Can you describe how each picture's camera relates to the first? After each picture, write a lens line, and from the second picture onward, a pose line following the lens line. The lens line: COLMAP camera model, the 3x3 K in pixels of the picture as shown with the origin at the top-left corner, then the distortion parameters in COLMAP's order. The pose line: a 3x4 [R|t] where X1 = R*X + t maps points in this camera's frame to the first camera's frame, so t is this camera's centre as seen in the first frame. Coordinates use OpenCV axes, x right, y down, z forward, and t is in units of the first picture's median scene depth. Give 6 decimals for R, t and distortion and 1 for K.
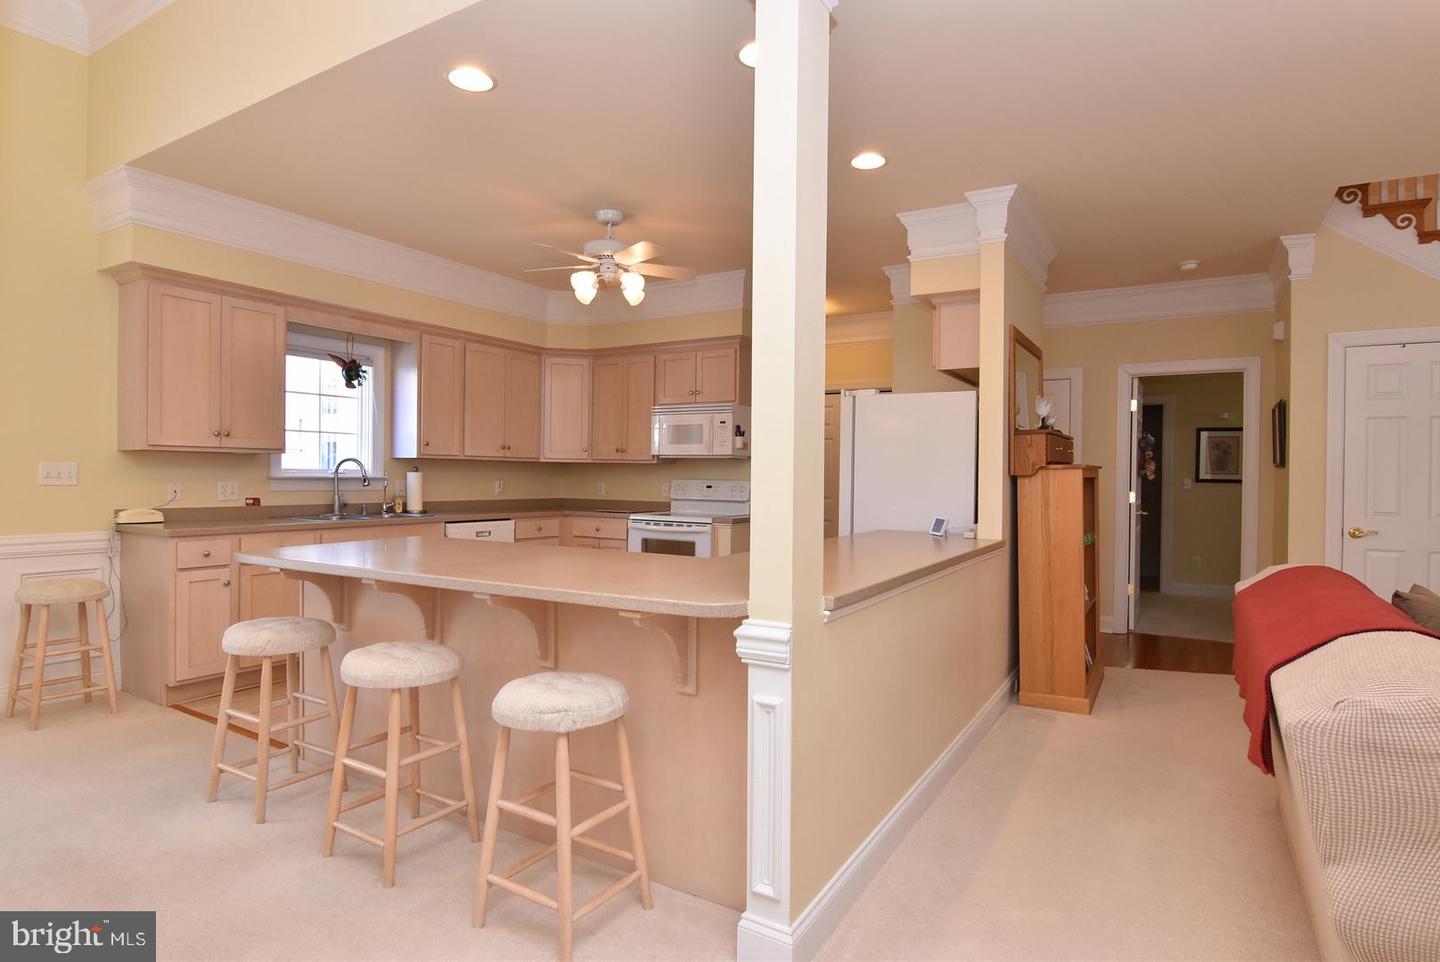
lens RADIAL K [[765.5, 0, 721.9], [0, 765.5, 482.0], [0, 0, 1]] dist [0.003123, -0.019538]
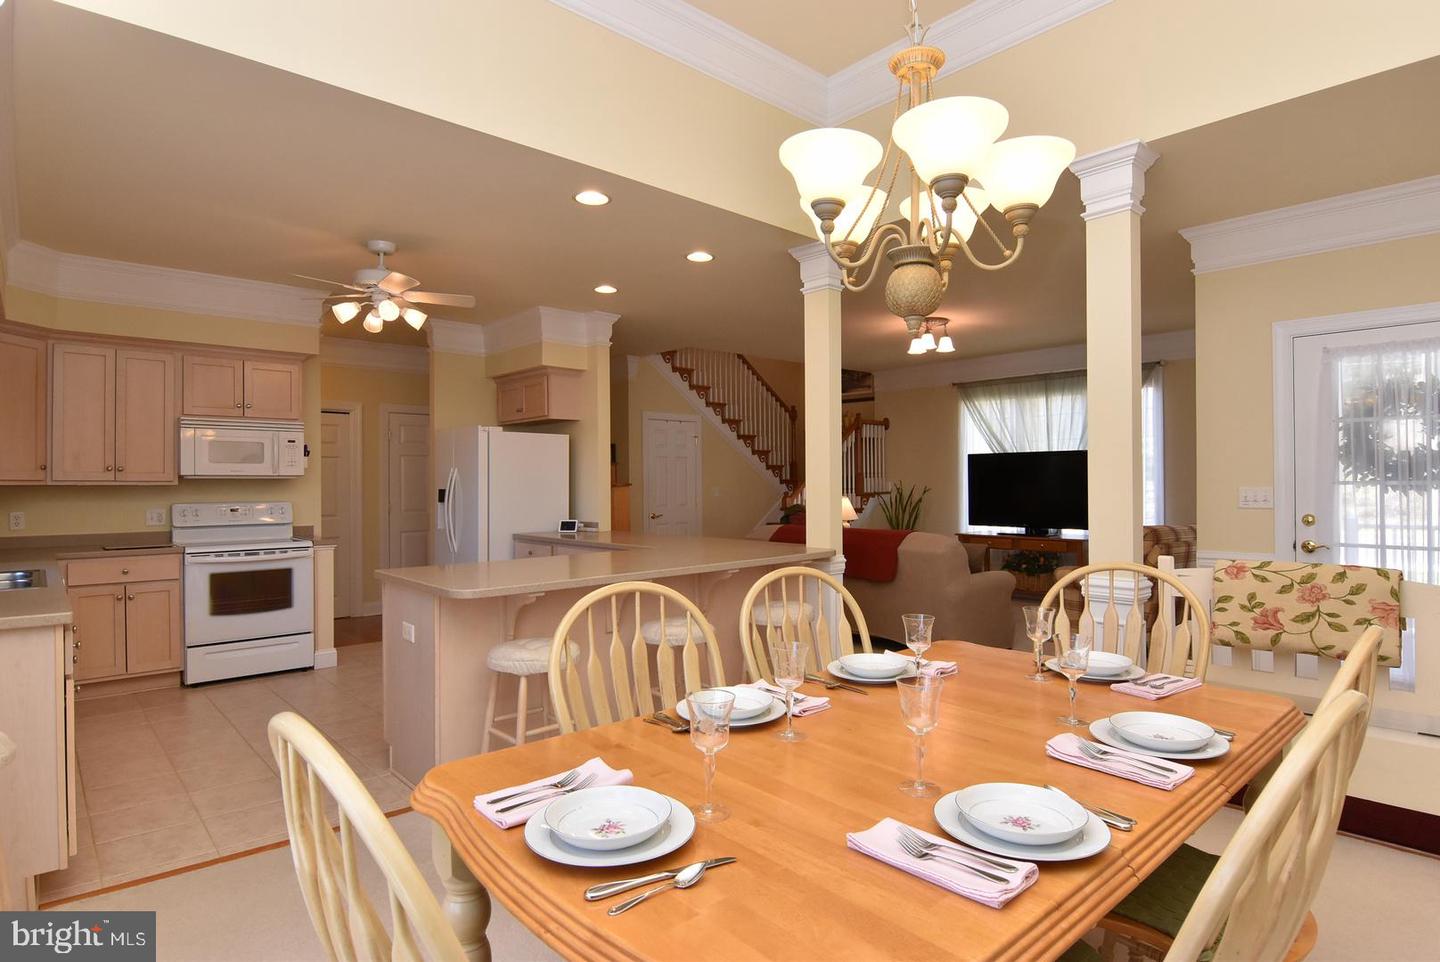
lens RADIAL K [[765.5, 0, 726.2], [0, 765.5, 481.3], [0, 0, 1]] dist [0.003123, -0.019538]
pose [[0.284039, -0.011548, 0.958743, -0.916864], [0.019851, 0.999784, 0.006161, -0.028054], [-0.958607, 0.017282, 0.284207, 0.251905]]
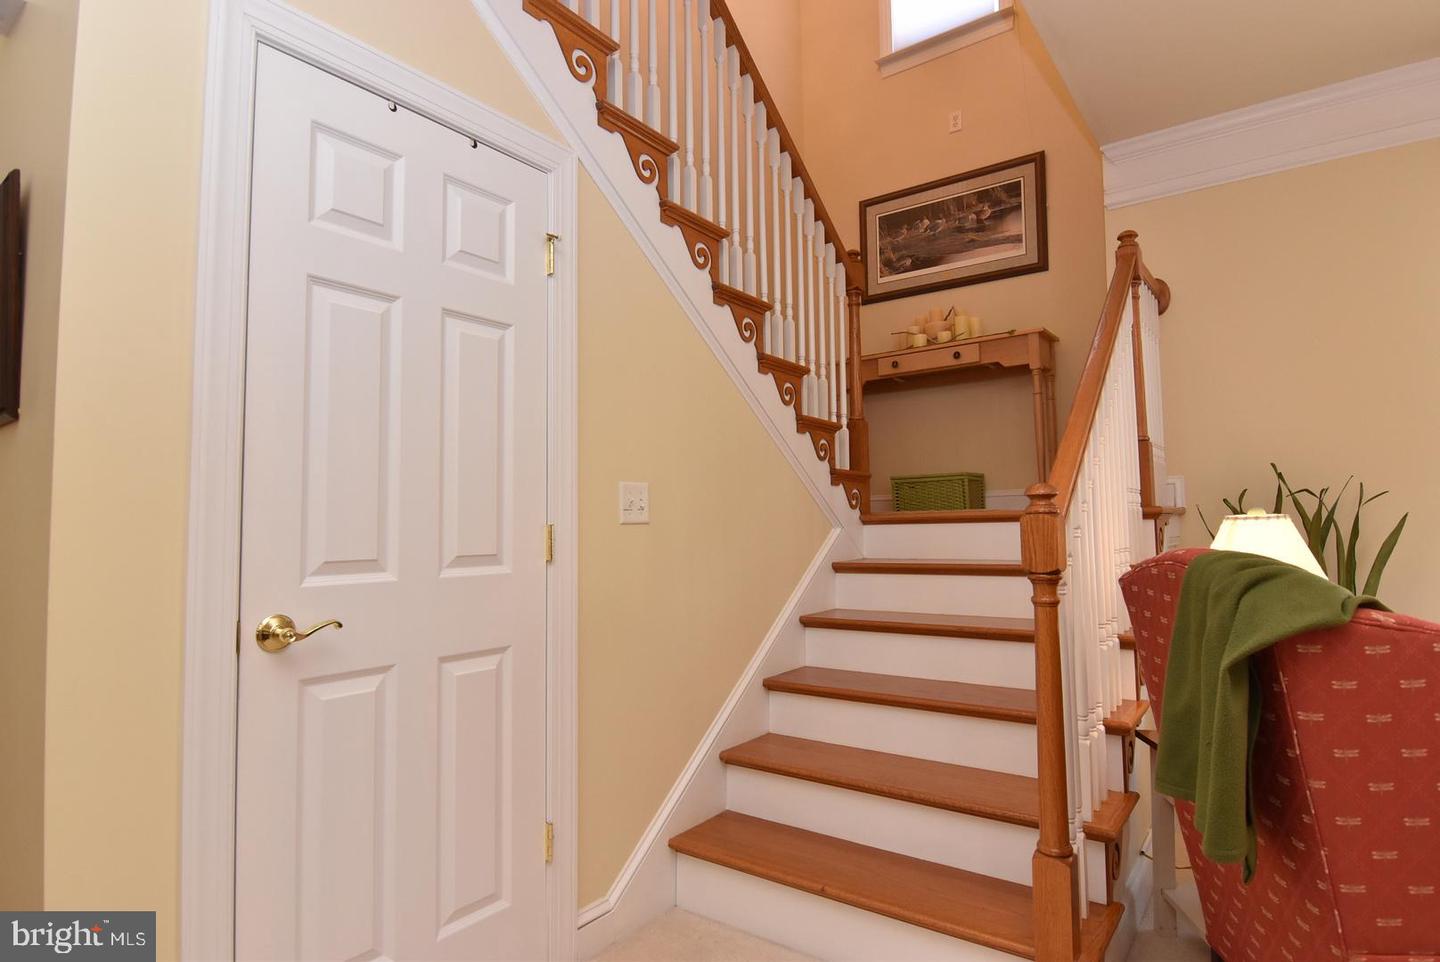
lens RADIAL K [[765.5, 0, 731.8], [0, 765.5, 477.5], [0, 0, 1]] dist [0.003123, -0.019538]
pose [[0.088477, 0.052071, 0.994716, 0.505052], [0.021103, 0.998311, -0.054136, 0.023062], [-0.995855, 0.025781, 0.087228, 0.737104]]
